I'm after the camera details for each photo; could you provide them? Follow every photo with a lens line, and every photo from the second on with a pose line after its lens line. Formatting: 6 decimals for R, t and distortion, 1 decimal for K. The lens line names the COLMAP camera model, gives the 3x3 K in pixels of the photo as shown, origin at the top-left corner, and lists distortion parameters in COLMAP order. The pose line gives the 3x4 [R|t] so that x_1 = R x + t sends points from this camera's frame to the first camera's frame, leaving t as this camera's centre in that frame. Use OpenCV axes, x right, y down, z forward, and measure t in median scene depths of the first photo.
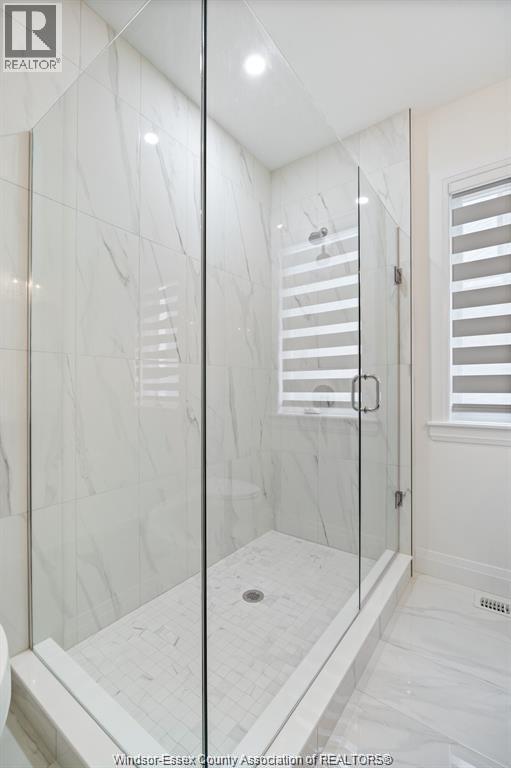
lens RADIAL K [[343.8, 0, 255.5], [0, 343.8, 384.0], [0, 0, 1]] dist [-0.001656, -0.000091]
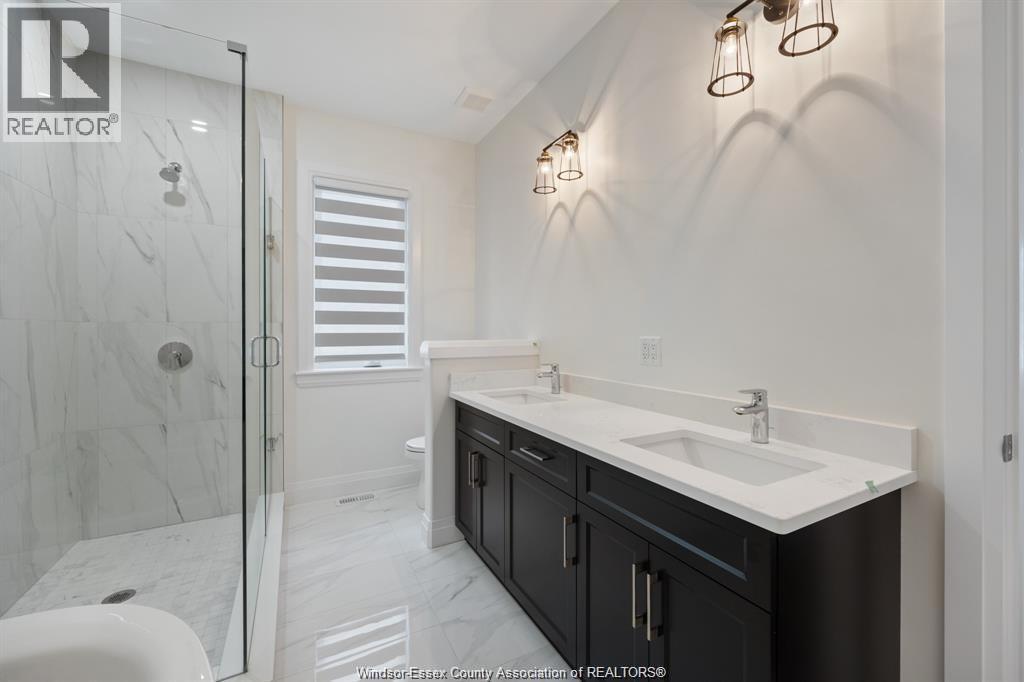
lens RADIAL K [[417.7, 0, 514.0], [0, 417.7, 331.0], [0, 0, 1]] dist [0.000332, 0.000032]
pose [[0.428391, -0.000764, 0.903593, -0.408181], [-0.004073, 0.999988, 0.002777, -0.032968], [-0.903584, -0.004870, 0.428383, -0.244158]]
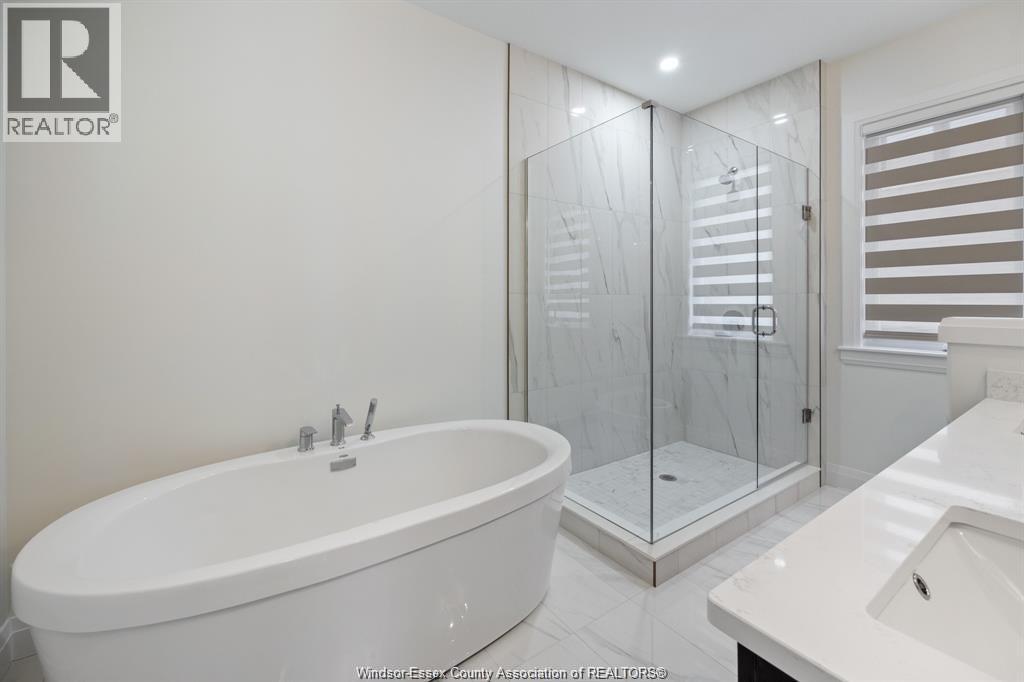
lens RADIAL K [[425.8, 0, 512.6], [0, 425.8, 298.7], [0, 0, 1]] dist [0.011524, 0.000175]
pose [[0.948213, 0.000790, -0.317635, -0.038645], [-0.000083, 0.999997, 0.002239, -0.038647], [0.317636, -0.002096, 0.948210, -0.536077]]
